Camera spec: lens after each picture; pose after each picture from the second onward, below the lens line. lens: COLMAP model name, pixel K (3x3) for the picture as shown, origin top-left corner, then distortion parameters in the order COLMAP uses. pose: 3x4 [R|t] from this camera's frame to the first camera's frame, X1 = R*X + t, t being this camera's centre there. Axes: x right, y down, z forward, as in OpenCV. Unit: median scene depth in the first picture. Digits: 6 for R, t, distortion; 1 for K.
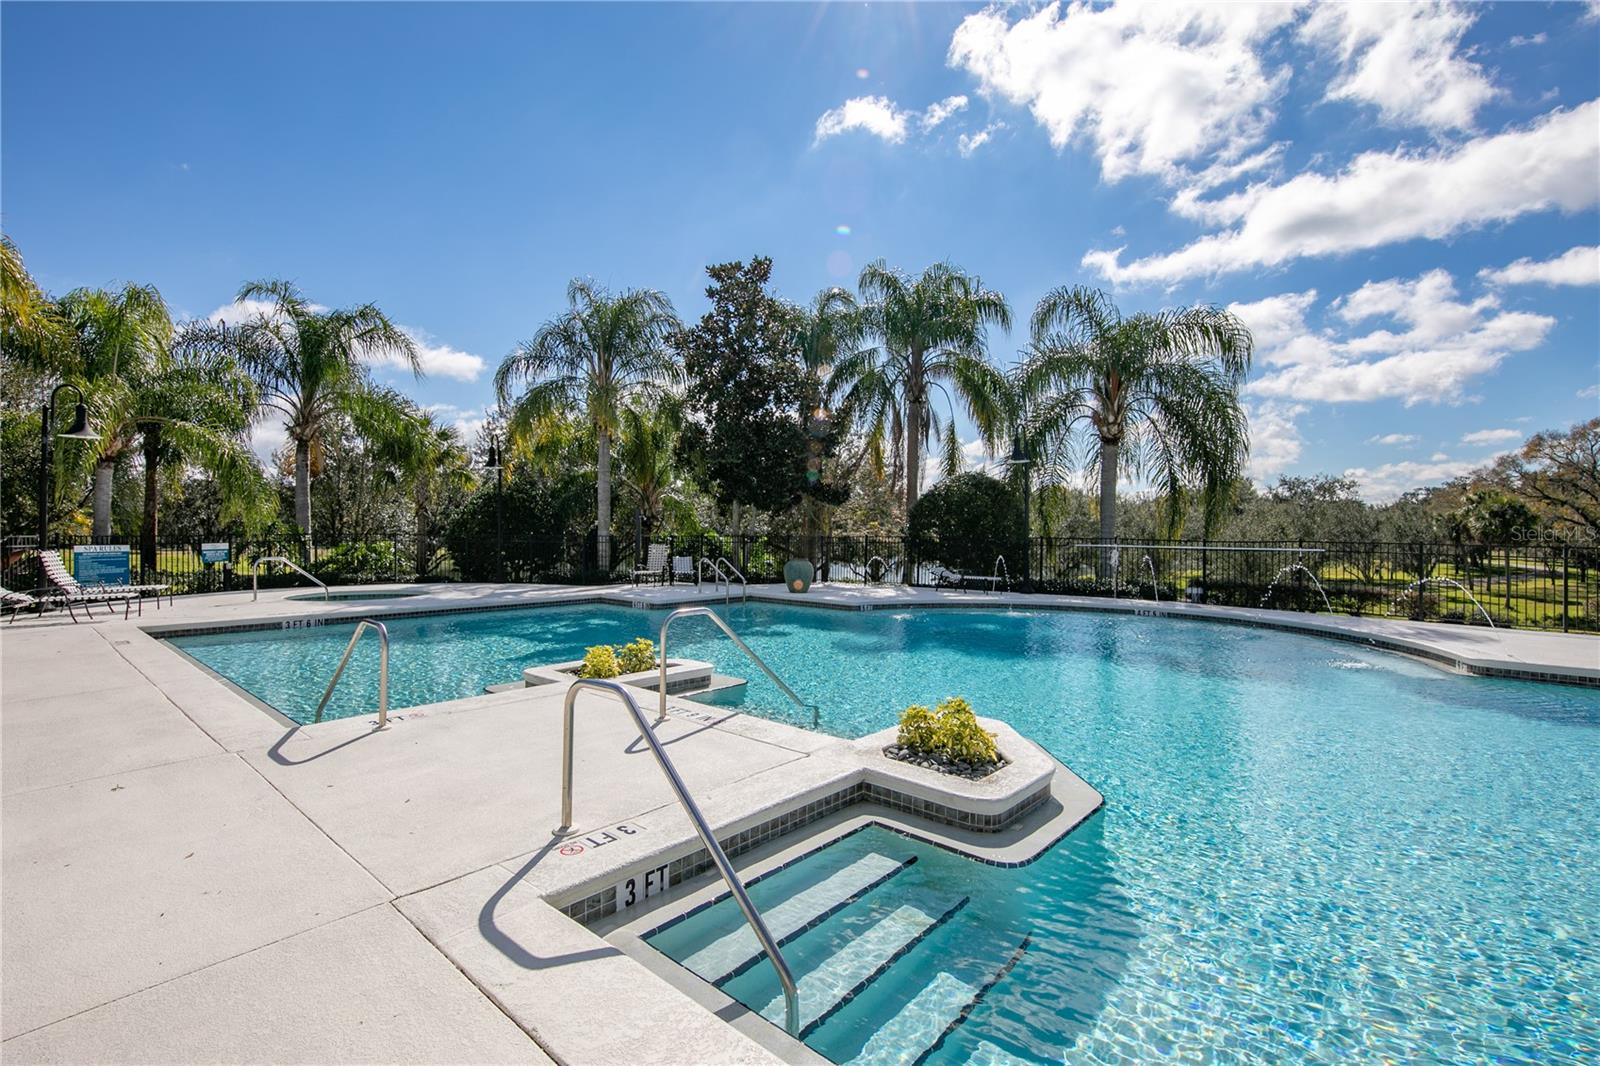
lens RADIAL K [[739.1, 0, 800.0], [0, 739.1, 533.0], [0, 0, 1]] dist [0.013808, -0.000558]
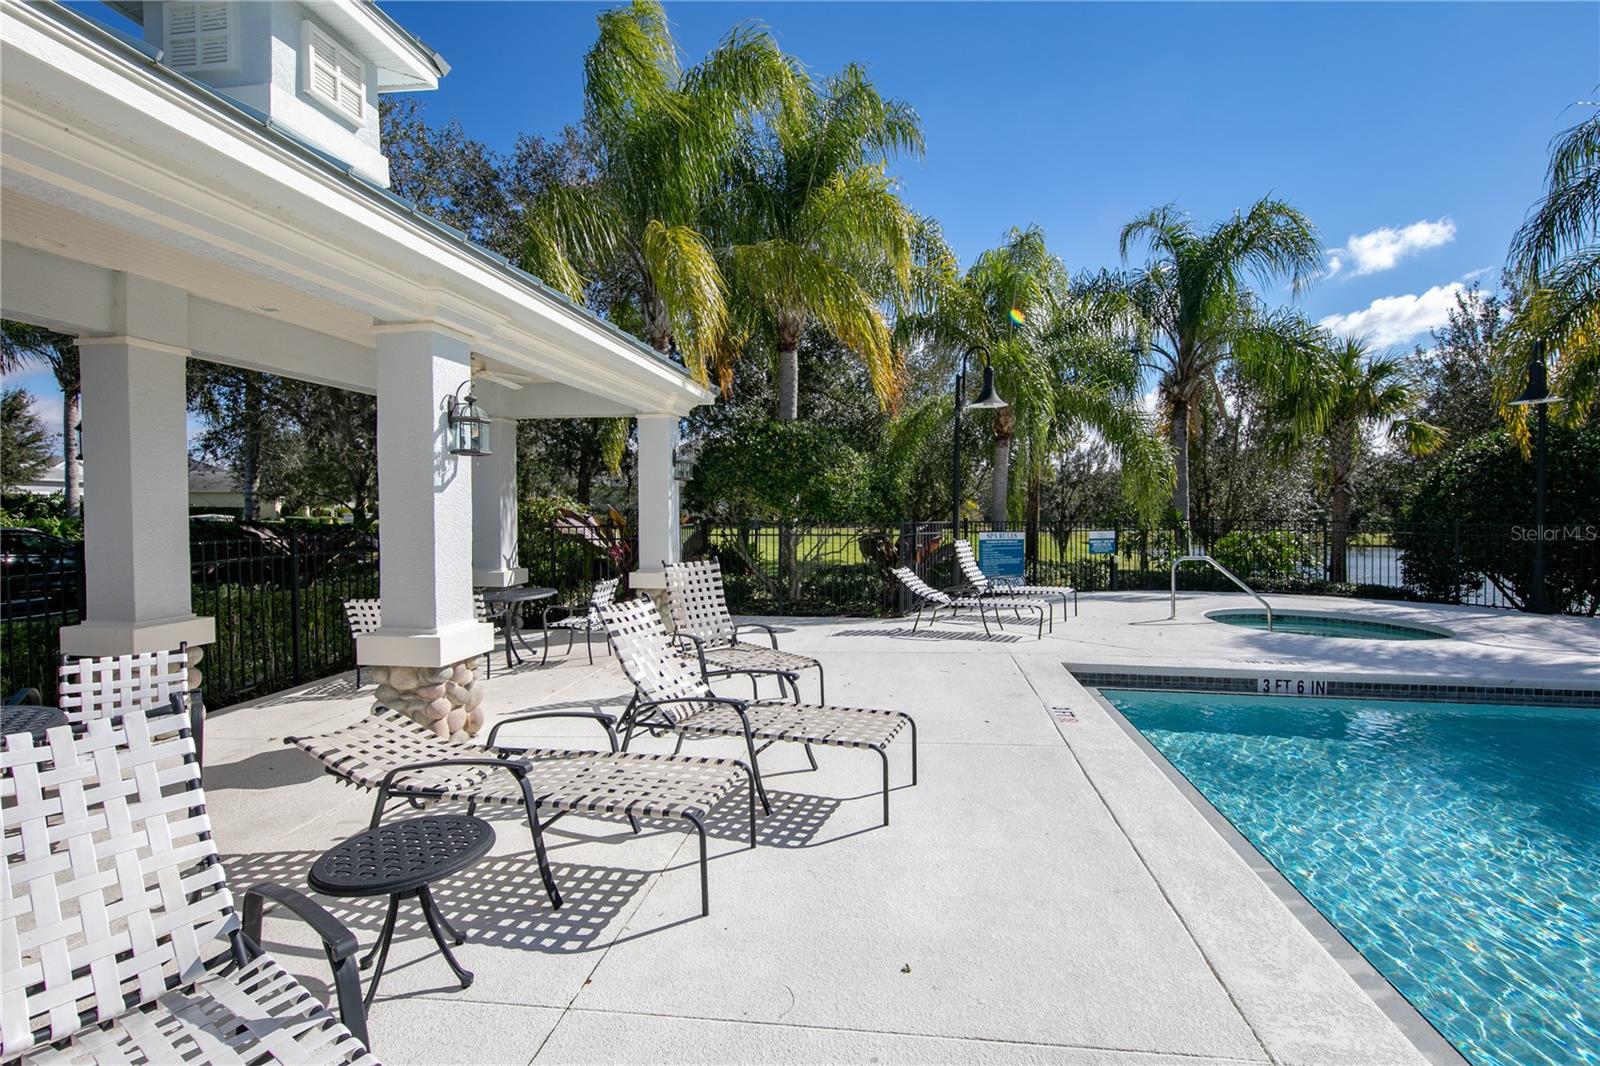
lens RADIAL K [[806.4, 0, 800.0], [0, 806.4, 533.0], [0, 0, 1]] dist [-0.001679, -0.000056]
pose [[0.562442, 0.017801, -0.826645, -0.205217], [0.000410, 0.999762, 0.021808, -0.002874], [0.826836, -0.012605, 0.562301, 0.195878]]
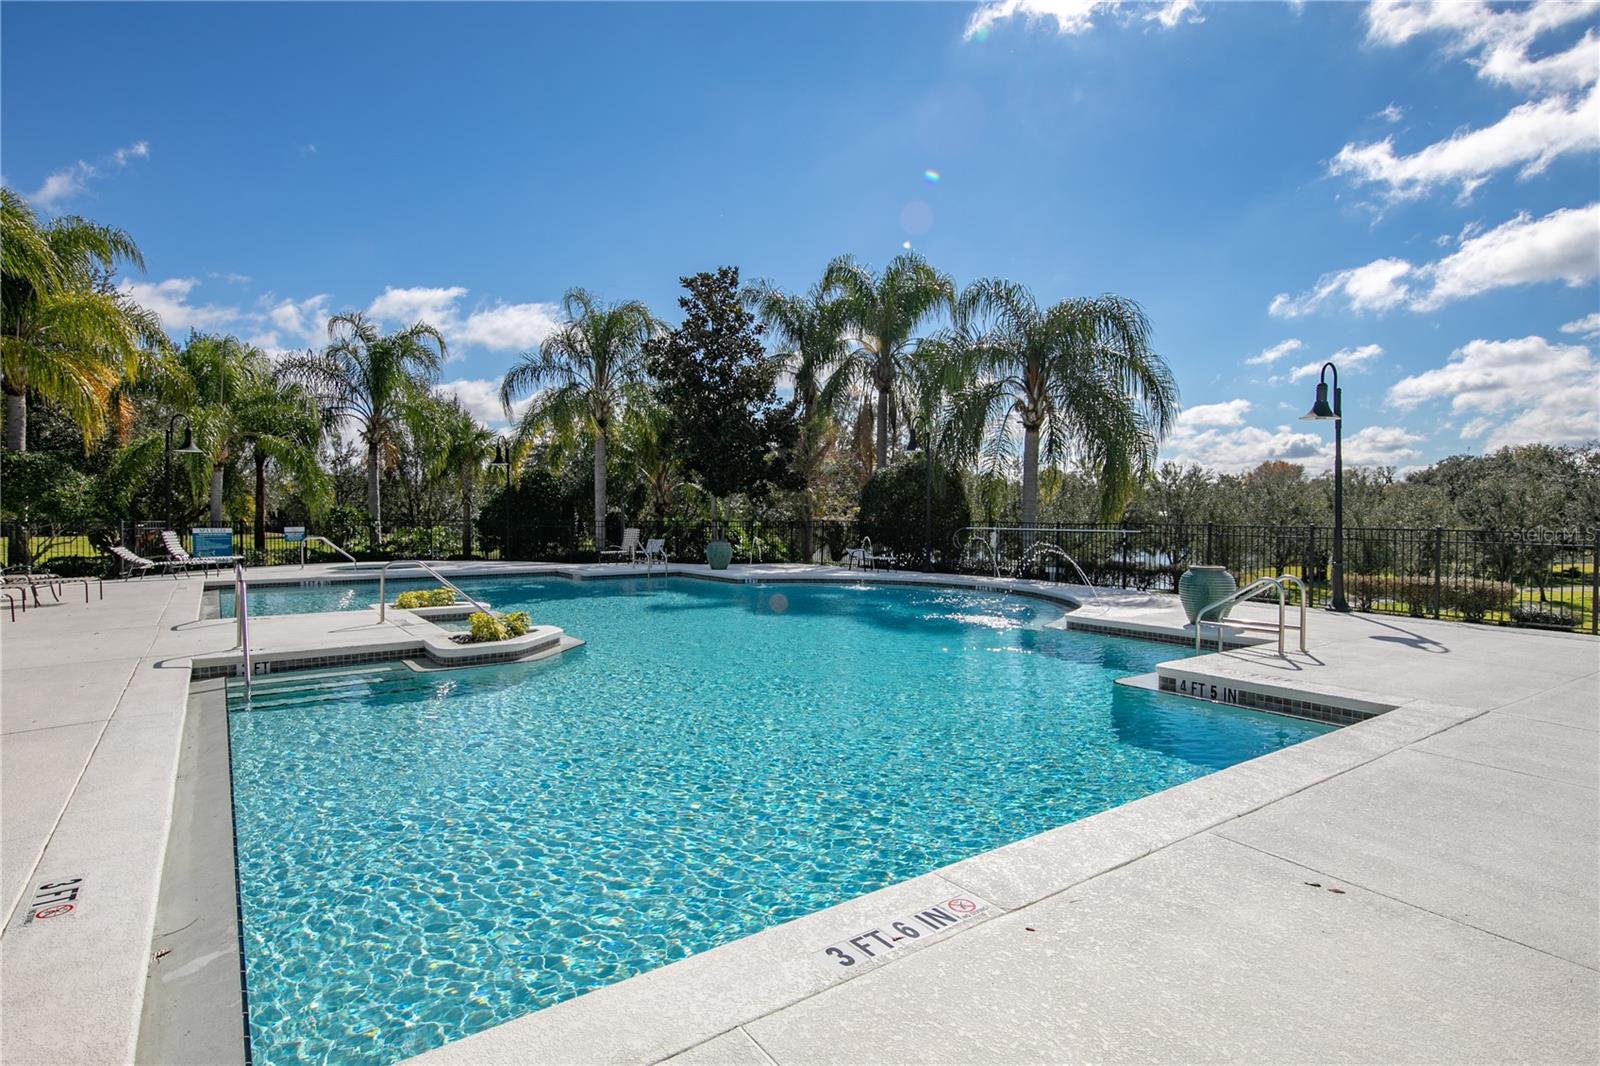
lens RADIAL K [[808.7, 0, 733.6], [0, 808.7, 515.6], [0, 0, 1]] dist [0.074593, 0.000194]
pose [[0.967986, -0.004261, -0.250969, 0.273117], [0.003007, 0.999981, -0.005382, 0.003247], [0.250988, 0.004455, 0.967980, -0.172065]]
